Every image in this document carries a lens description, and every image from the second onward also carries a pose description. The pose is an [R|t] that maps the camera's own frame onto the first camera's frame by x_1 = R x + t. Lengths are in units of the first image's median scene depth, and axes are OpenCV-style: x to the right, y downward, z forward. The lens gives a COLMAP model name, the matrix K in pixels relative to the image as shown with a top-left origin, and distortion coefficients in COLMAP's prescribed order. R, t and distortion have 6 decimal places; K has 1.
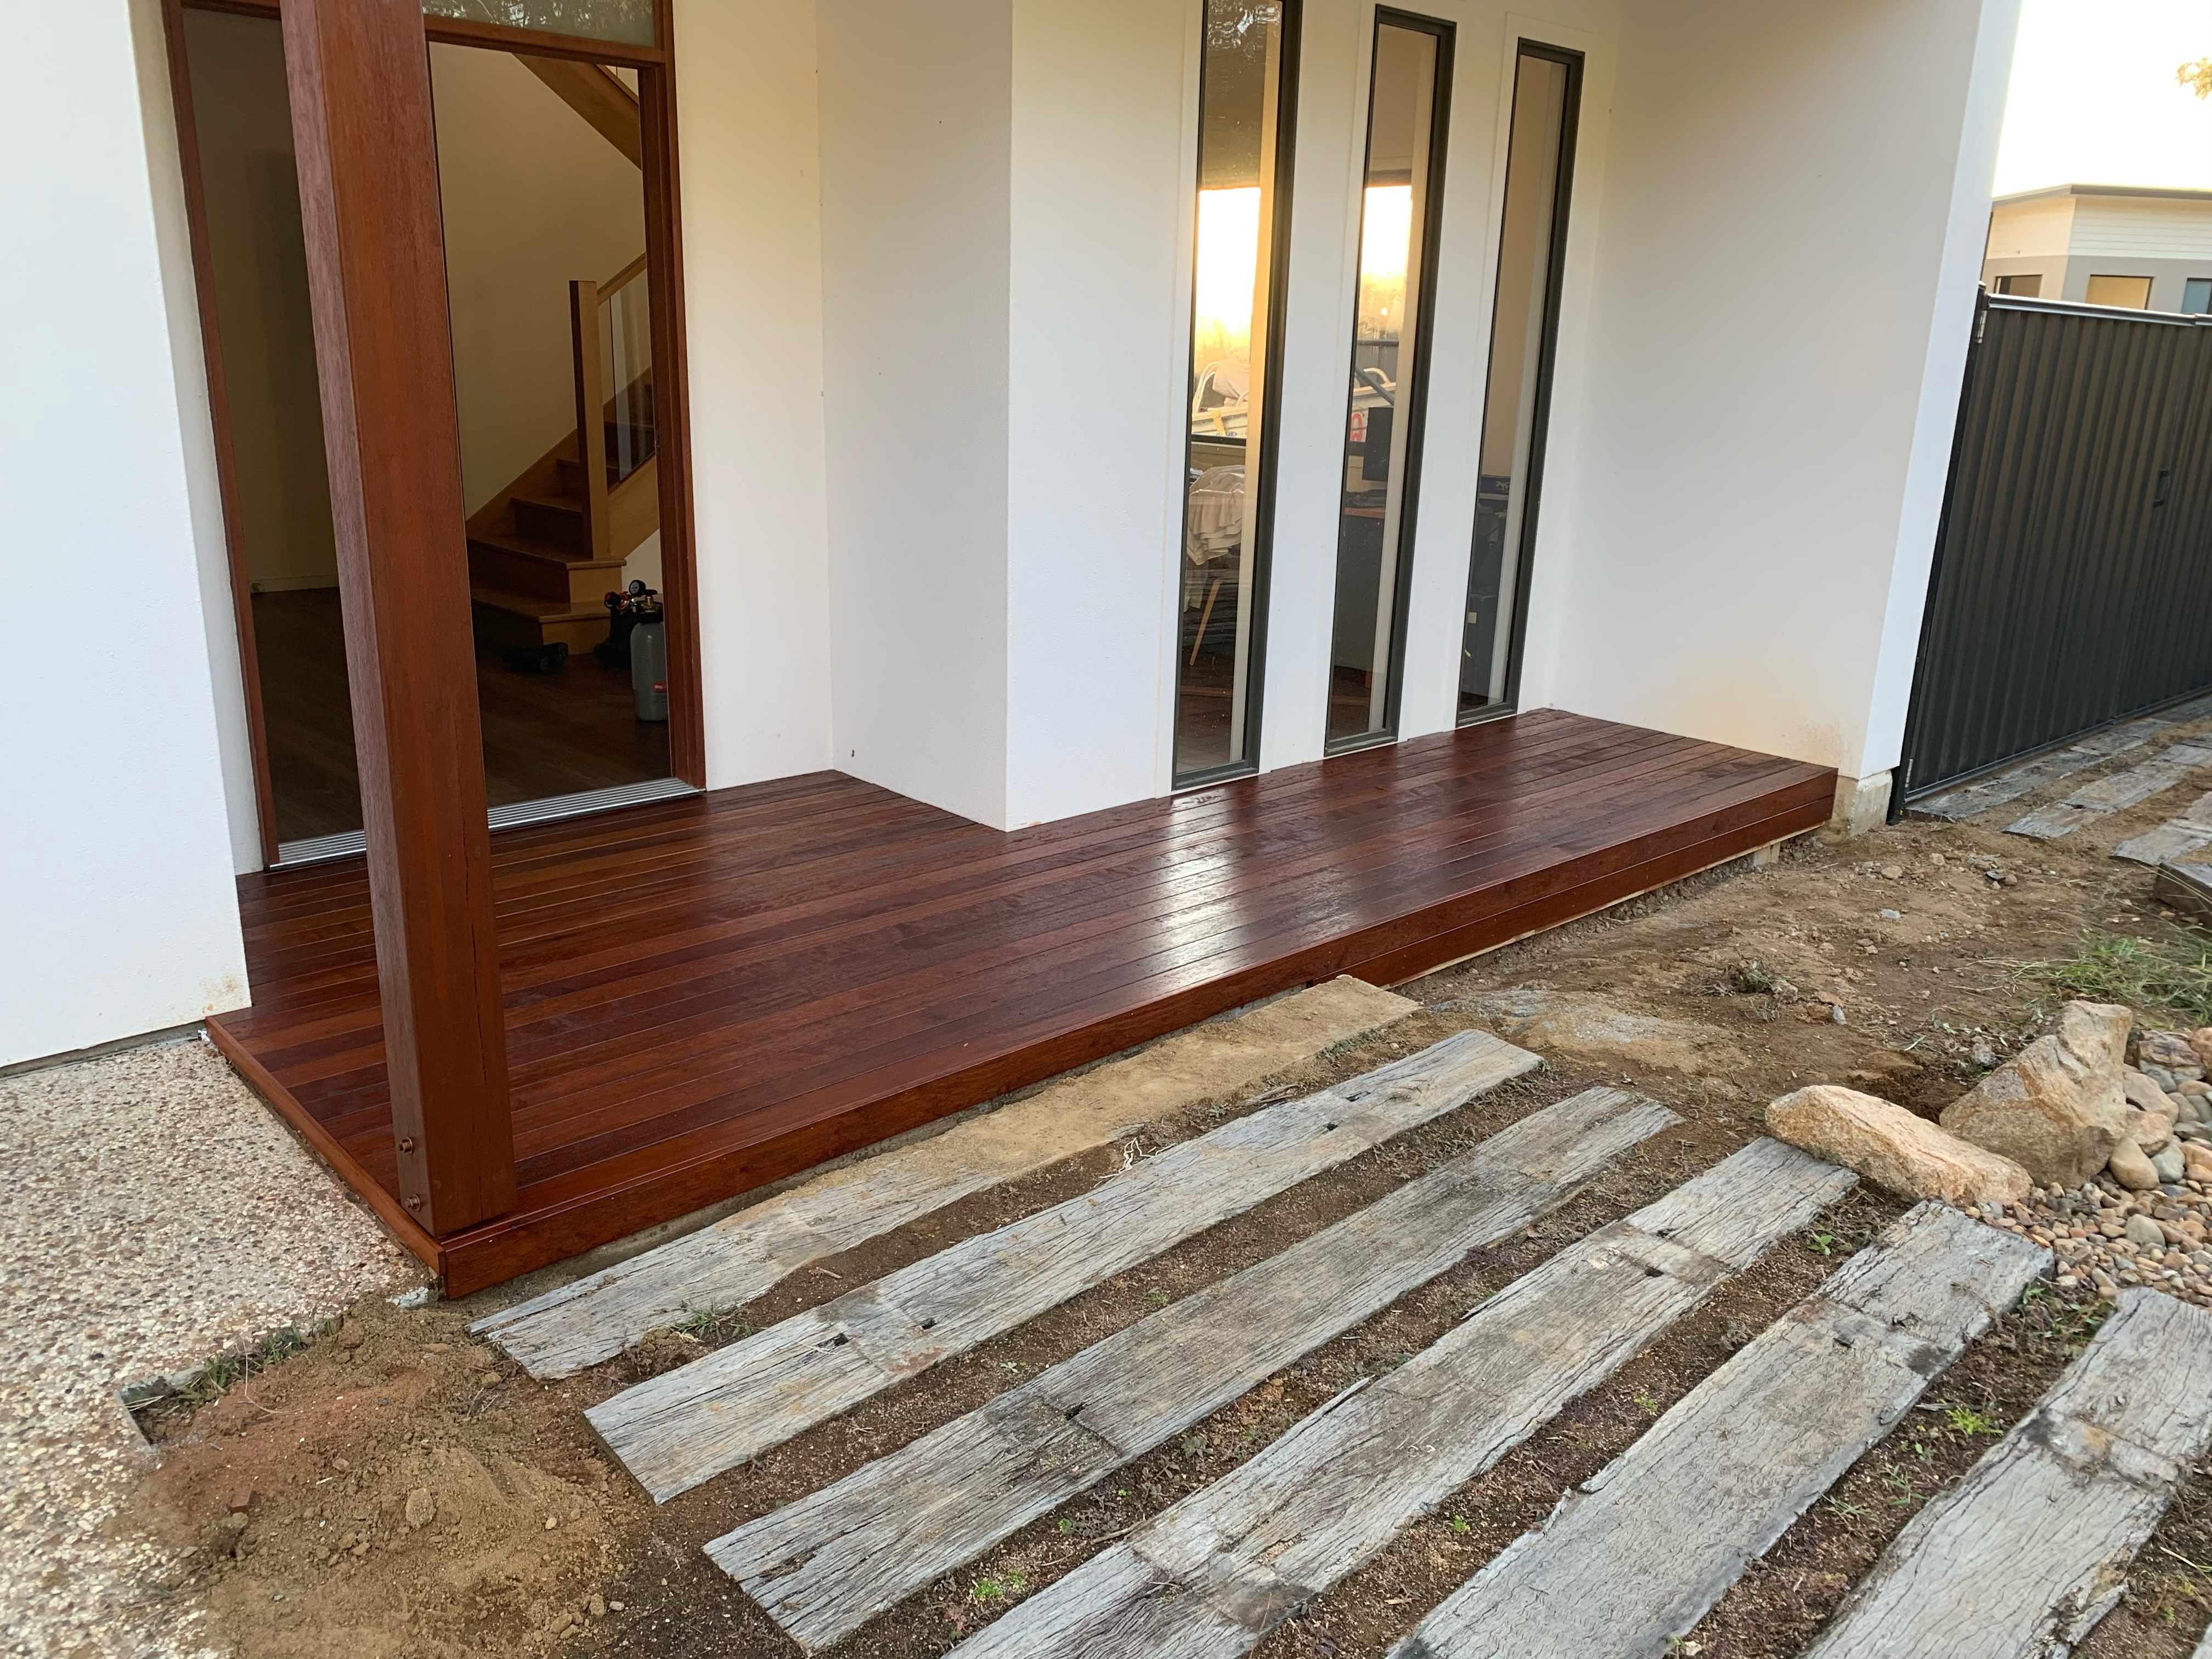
lens RADIAL K [[1674.5, 0, 1107.5], [0, 1674.5, 805.9], [0, 0, 1]] dist [0.042816, -0.038993]
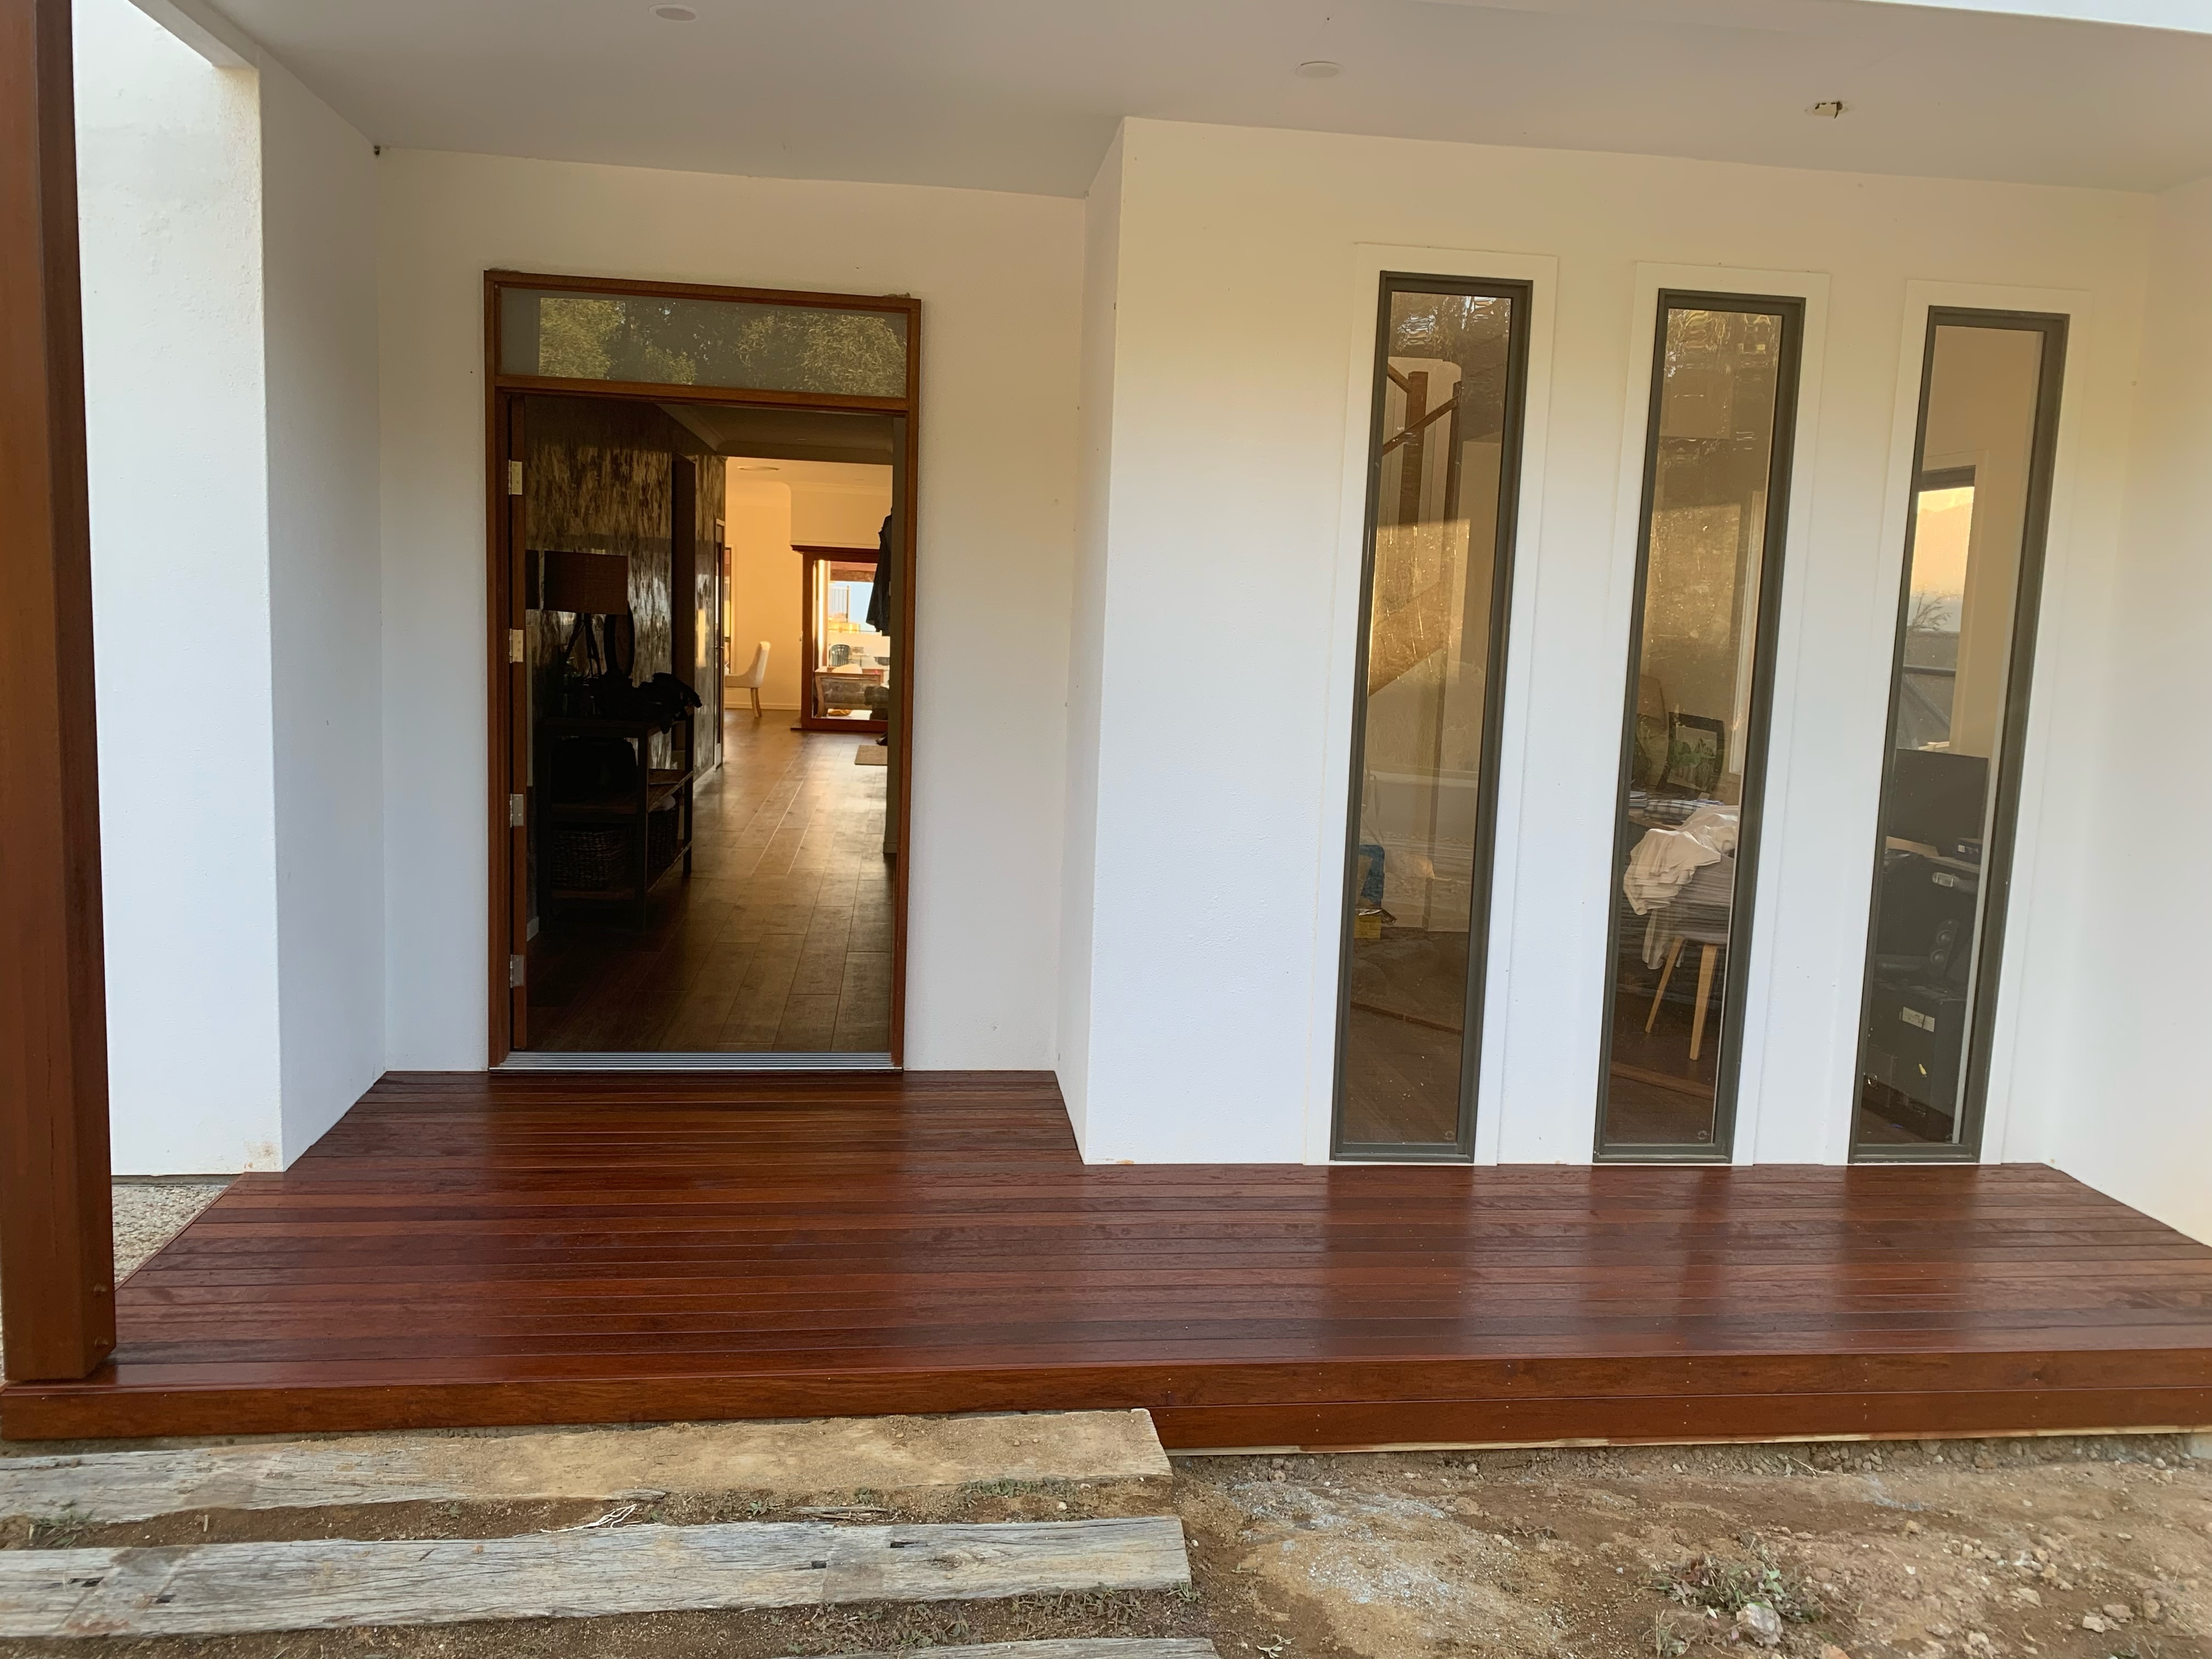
lens RADIAL K [[1674.5, 0, 1117.9], [0, 1674.5, 845.0], [0, 0, 1]] dist [0.042816, -0.038993]
pose [[0.809490, 0.091960, -0.579887, 0.651027], [-0.175538, 0.980390, -0.089569, -0.107258], [0.560278, 0.174297, 0.809758, 0.291196]]
